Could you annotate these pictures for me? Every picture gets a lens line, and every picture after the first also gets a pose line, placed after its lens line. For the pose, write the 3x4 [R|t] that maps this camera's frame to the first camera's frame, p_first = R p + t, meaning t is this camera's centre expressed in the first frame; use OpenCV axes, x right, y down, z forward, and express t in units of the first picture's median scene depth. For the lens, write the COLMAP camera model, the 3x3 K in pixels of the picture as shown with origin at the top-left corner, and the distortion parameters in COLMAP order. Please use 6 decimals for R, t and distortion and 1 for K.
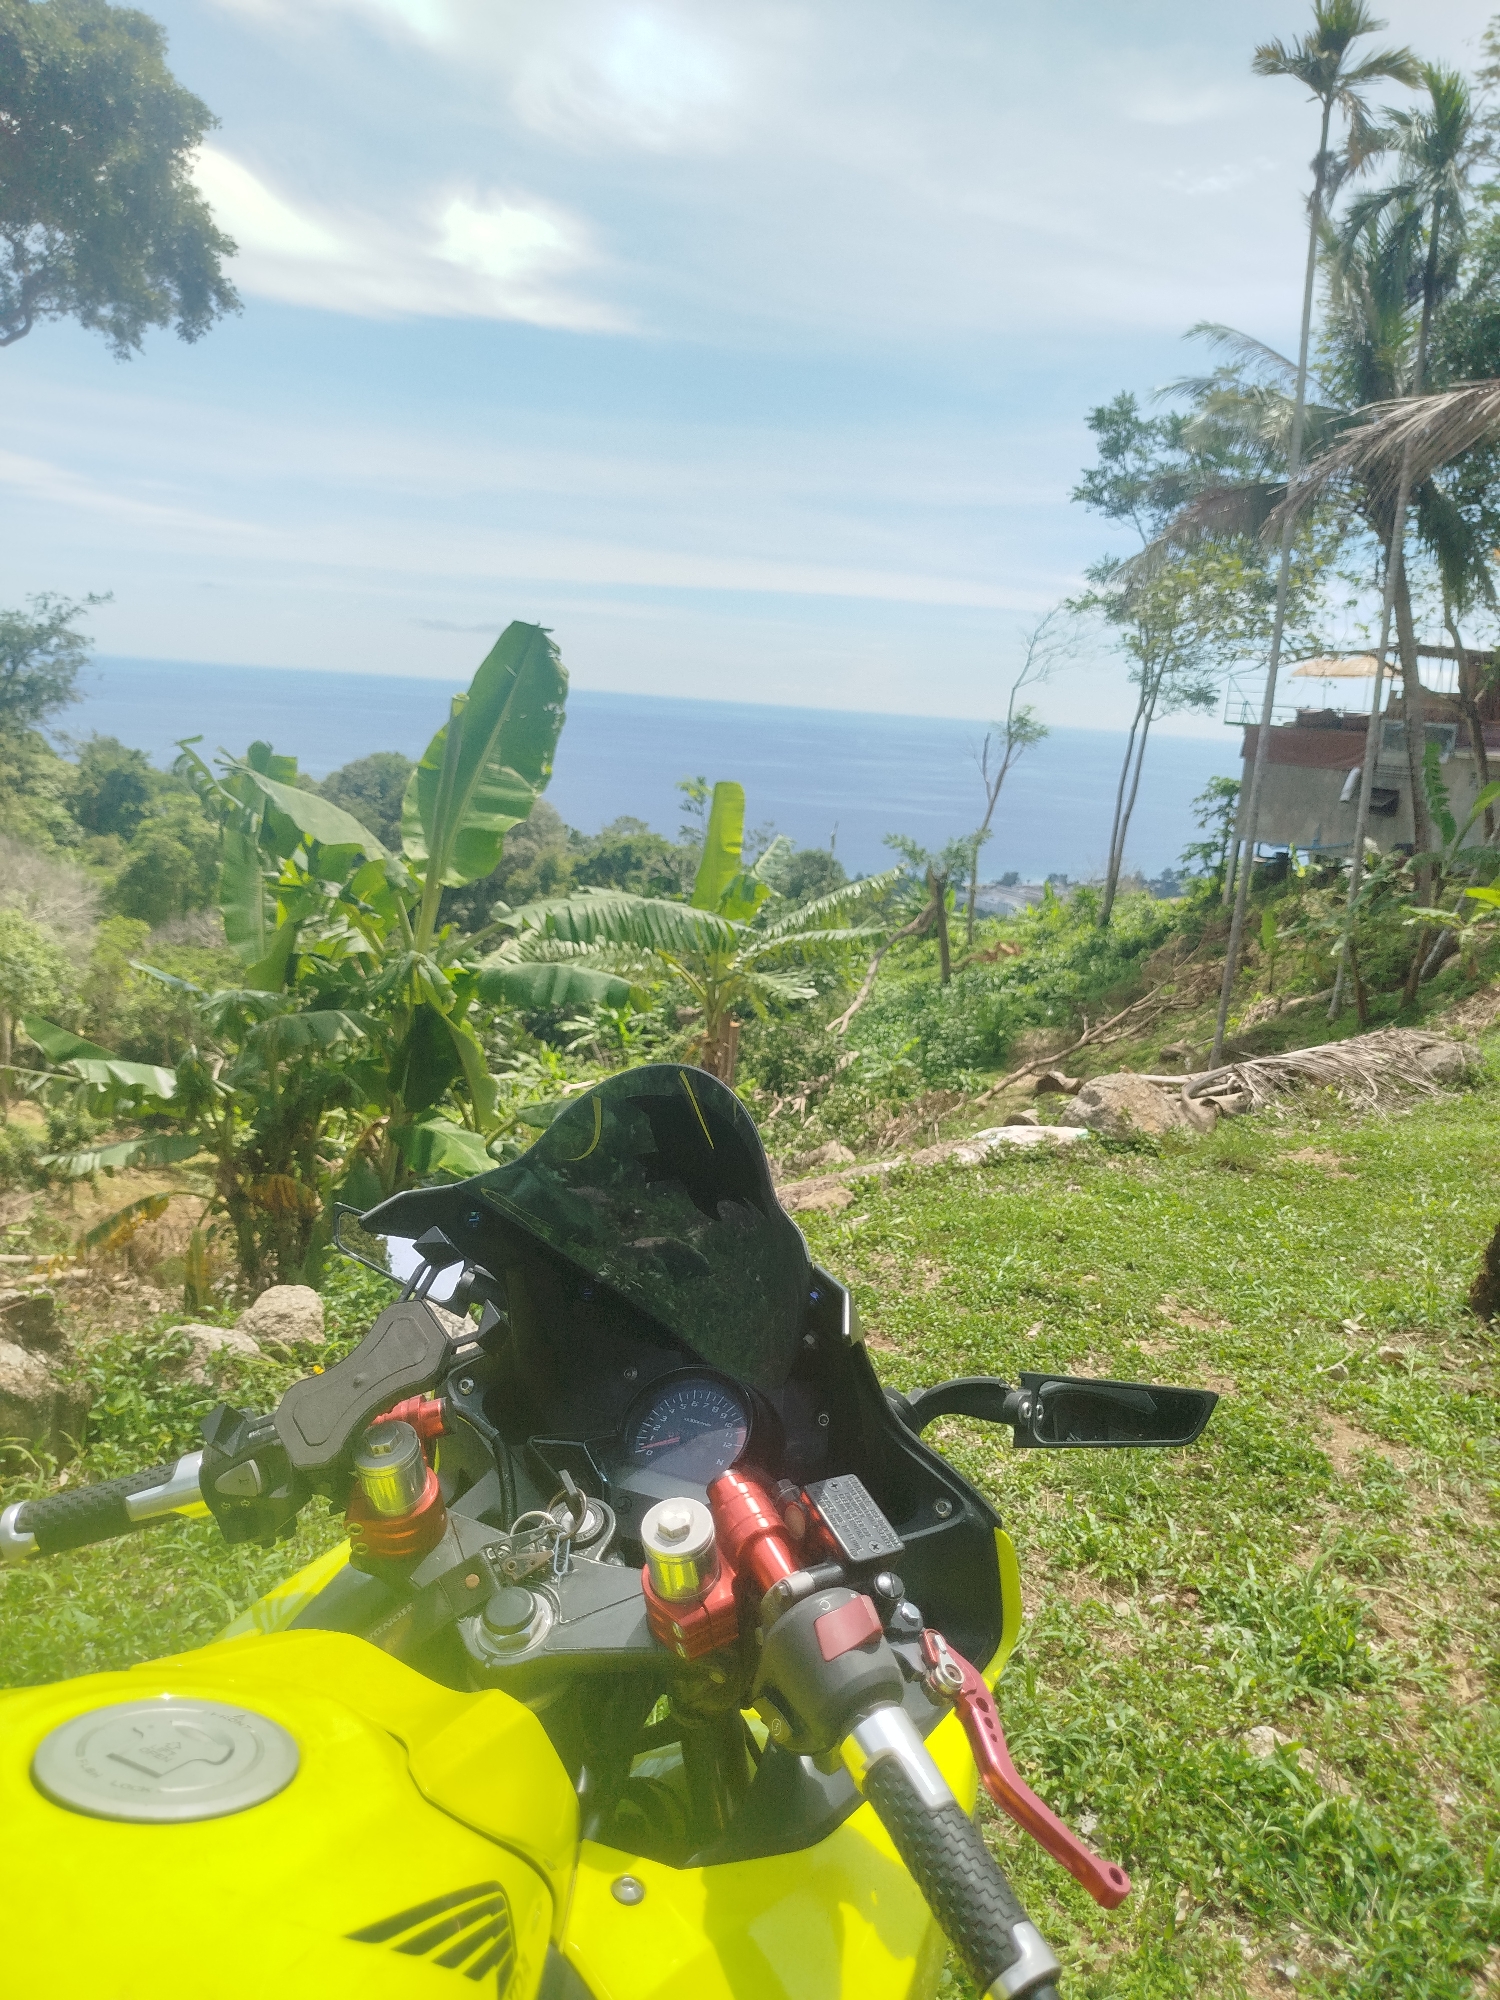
lens RADIAL K [[1478.9, 0, 749.9], [0, 1478.9, 966.9], [0, 0, 1]] dist [0.009832, 0.044606]
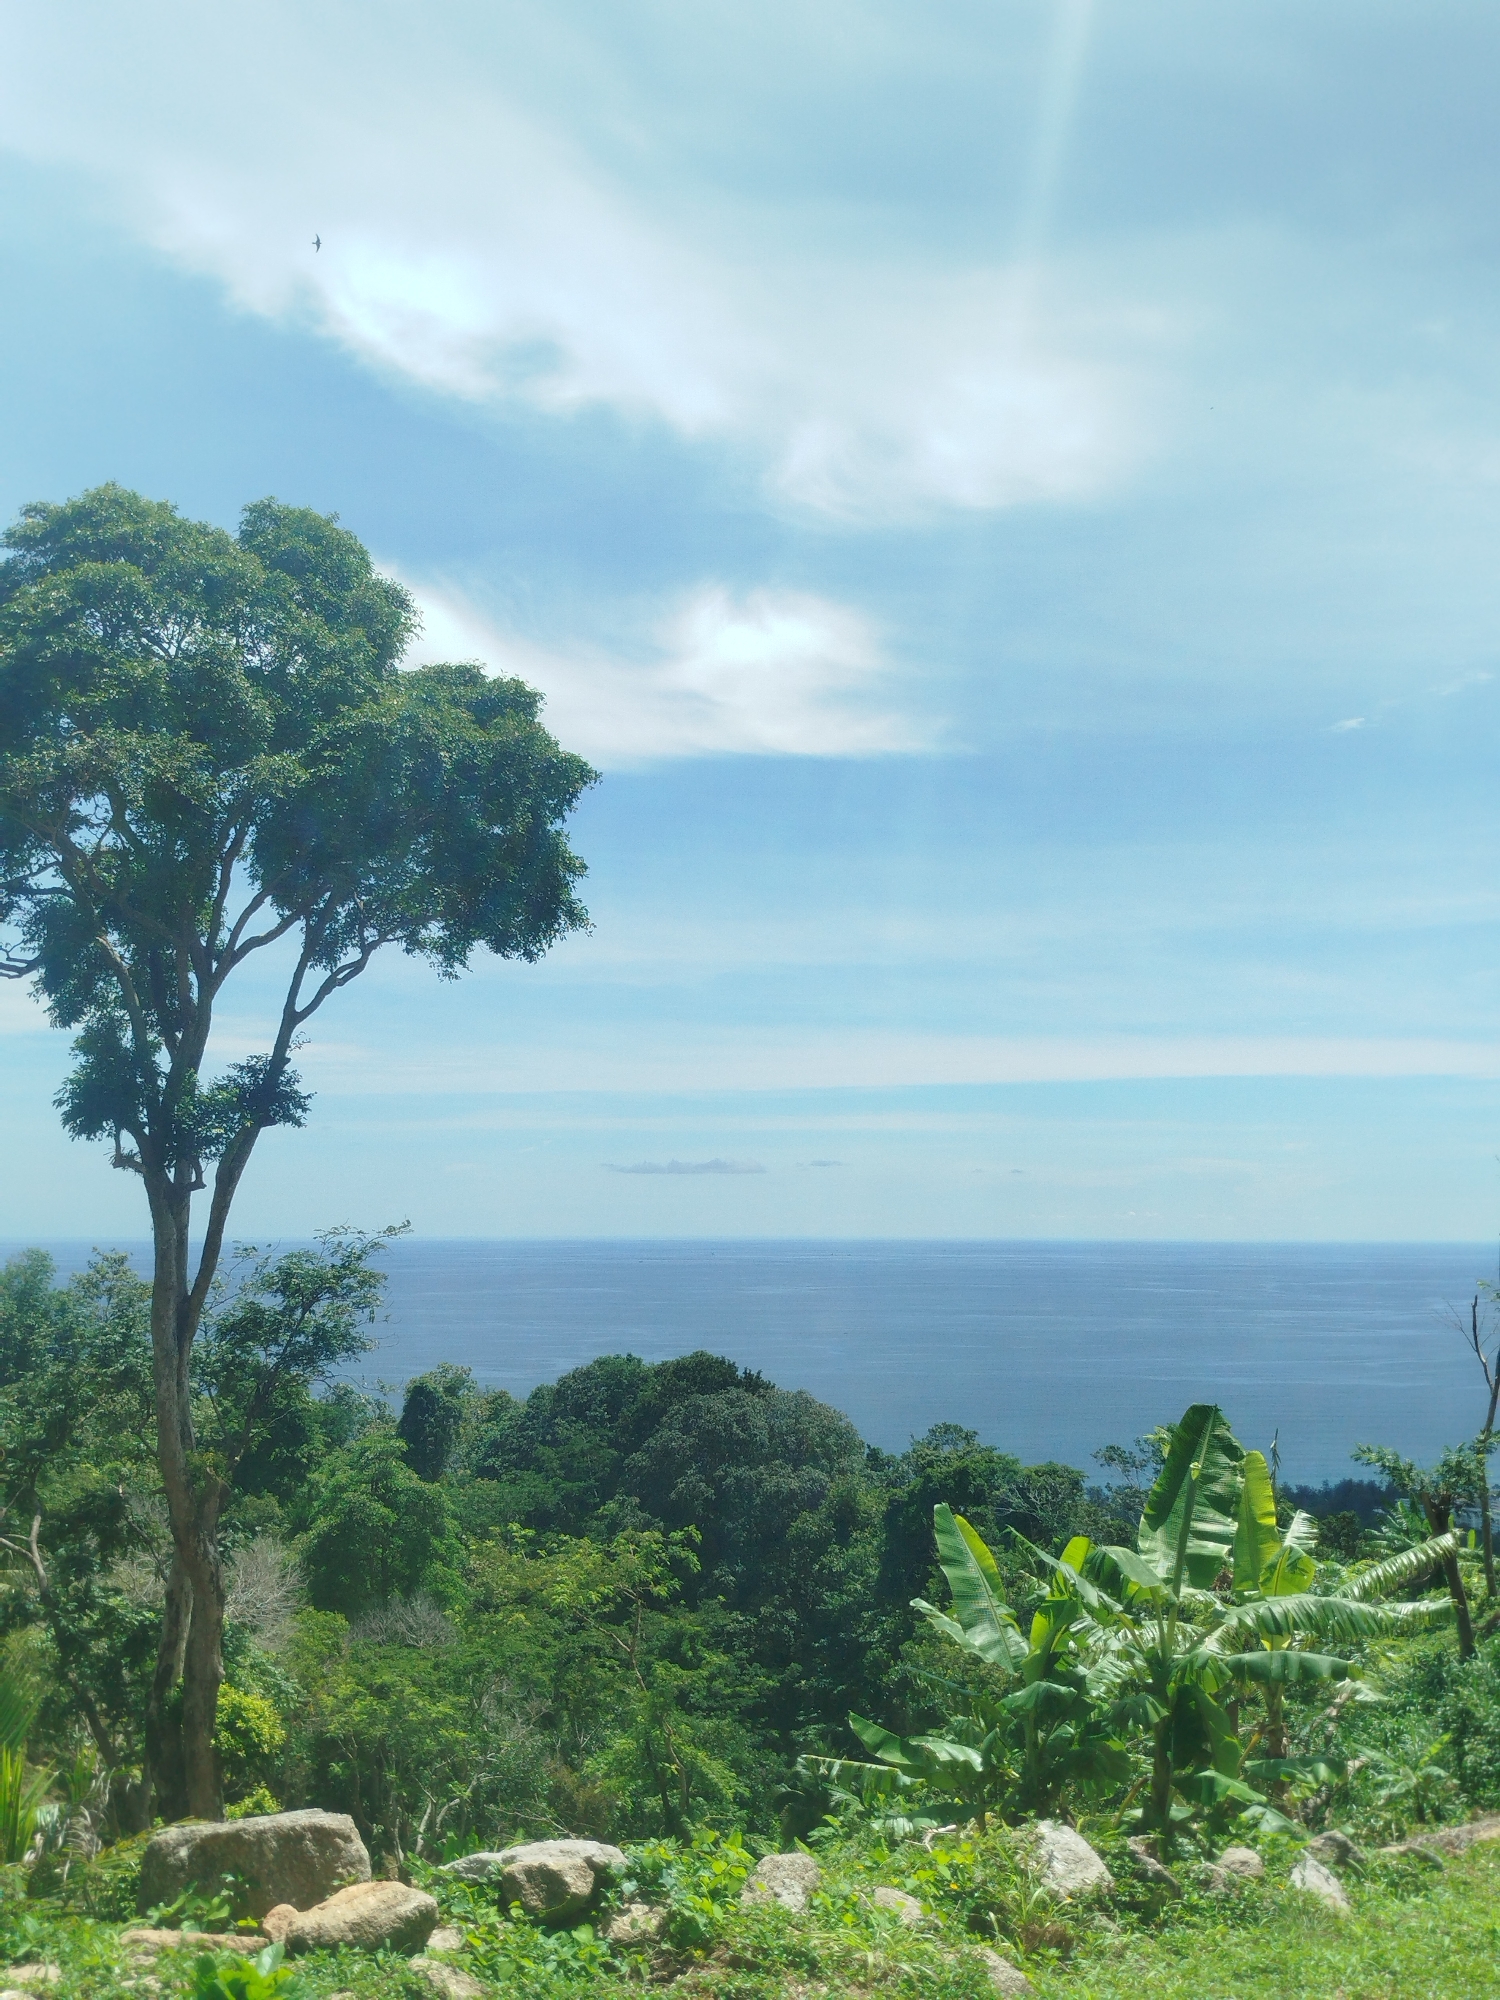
lens RADIAL K [[2089.1, 0, 746.7], [0, 2089.1, 972.9], [0, 0, 1]] dist [0.003434, 0.006669]
pose [[0.983993, -0.093180, -0.151908, -0.041894], [0.041914, 0.949509, -0.310927, -0.003004], [0.173210, 0.299583, 0.938215, -0.168893]]
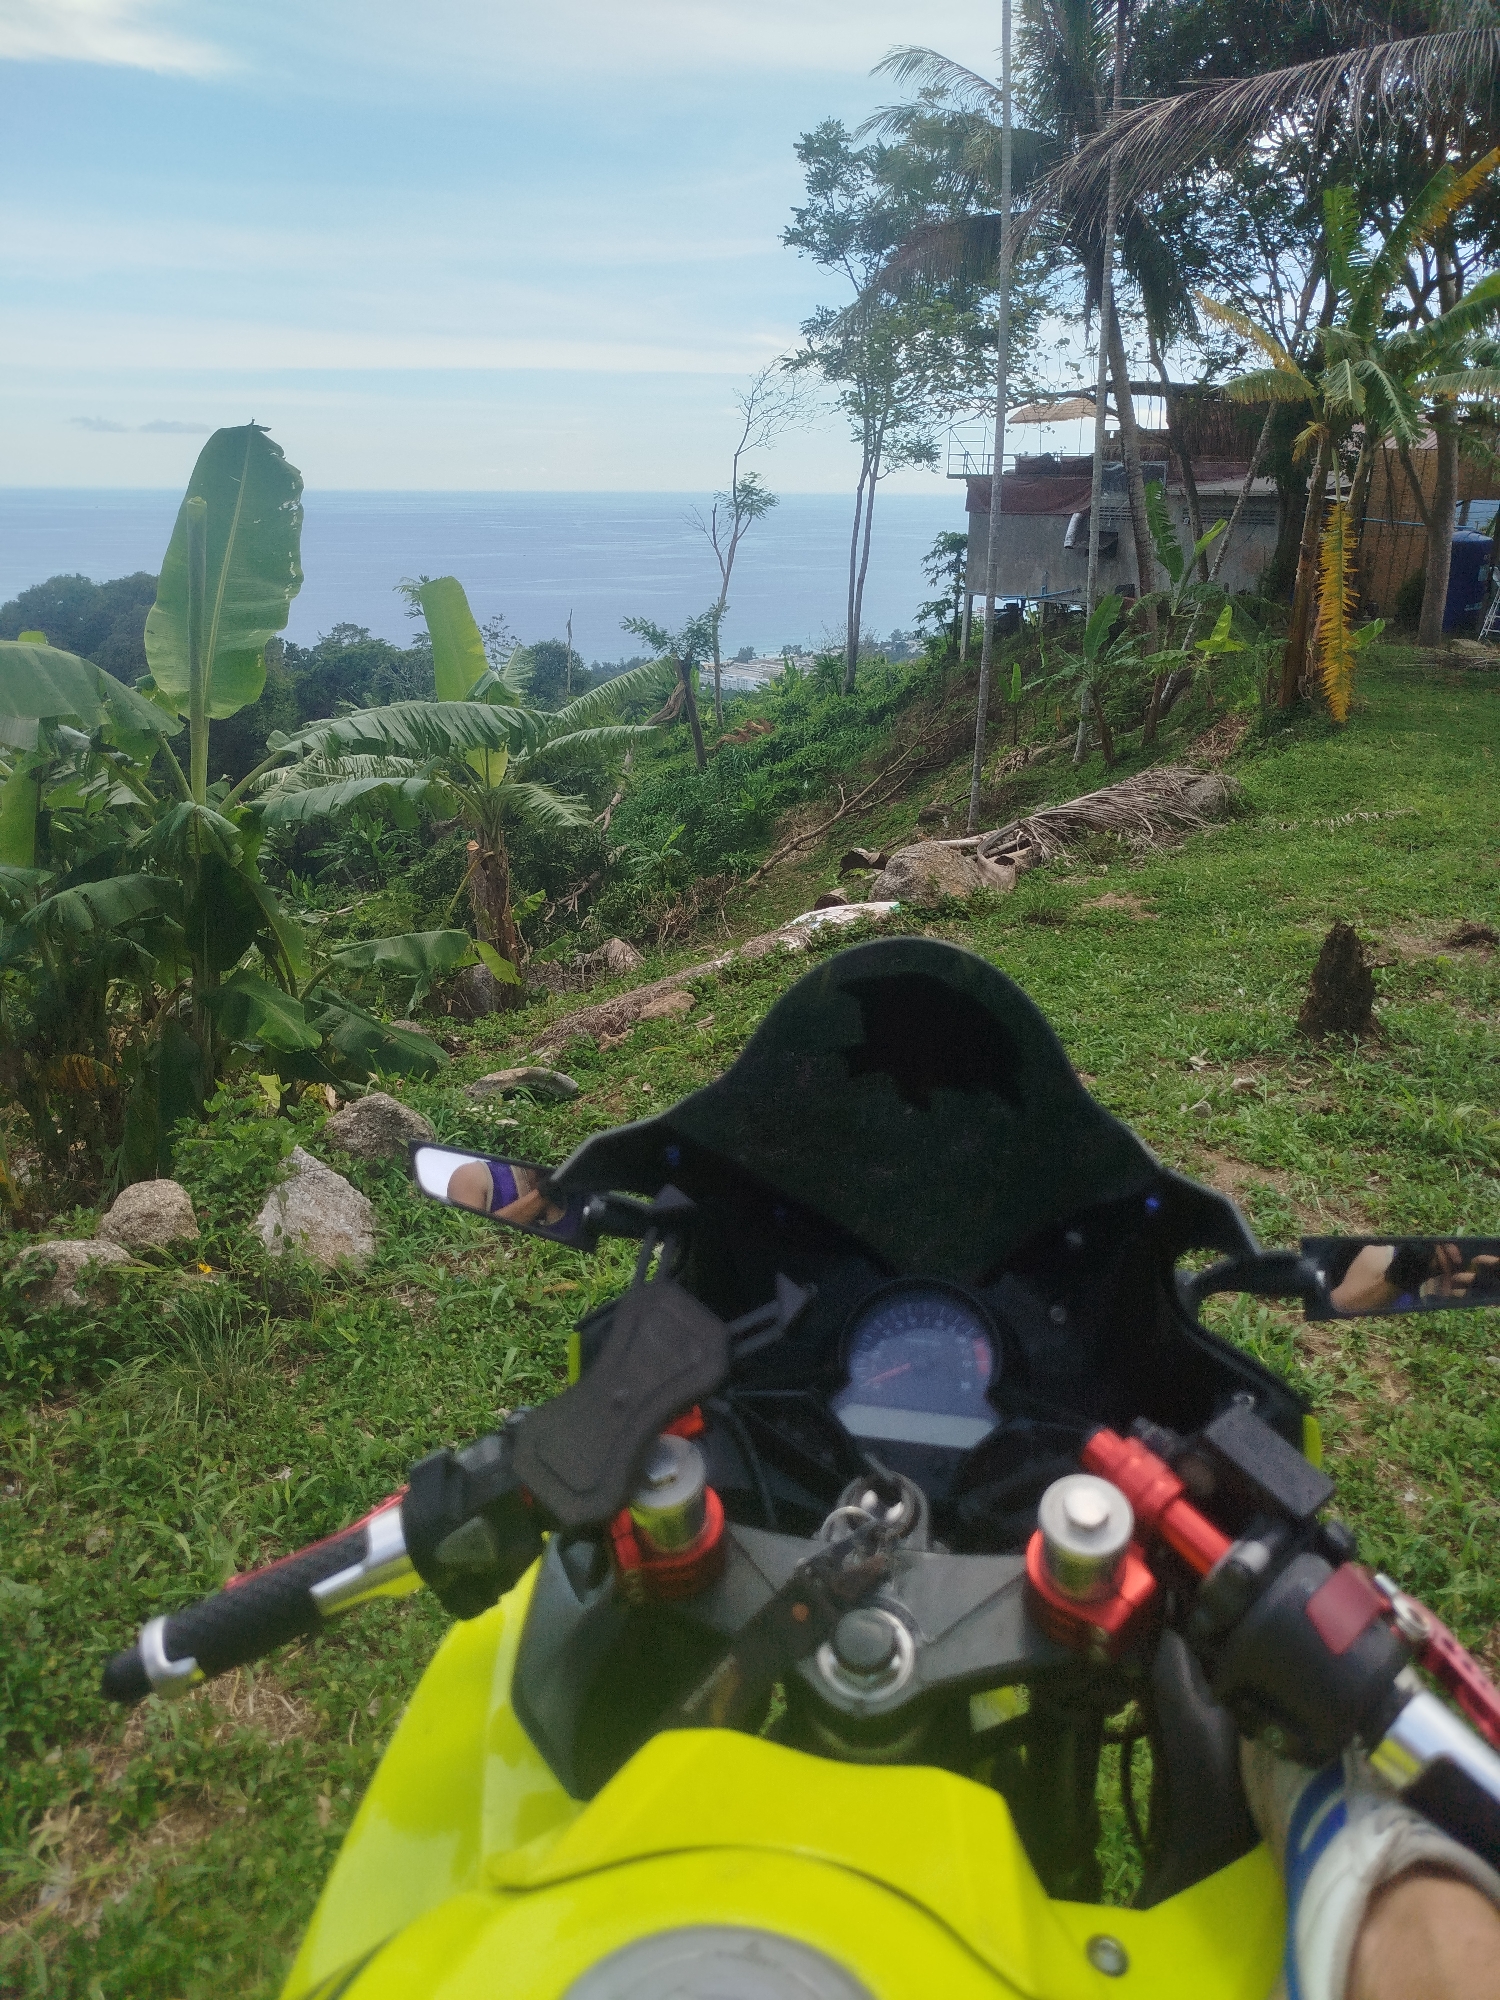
lens RADIAL K [[1478.9, 0, 749.9], [0, 1478.9, 966.9], [0, 0, 1]] dist [0.009832, 0.044606]
pose [[0.980341, -0.123616, 0.153789, -0.009435], [0.100823, 0.983821, 0.148094, -0.001585], [-0.169608, -0.129677, 0.976943, 0.008594]]
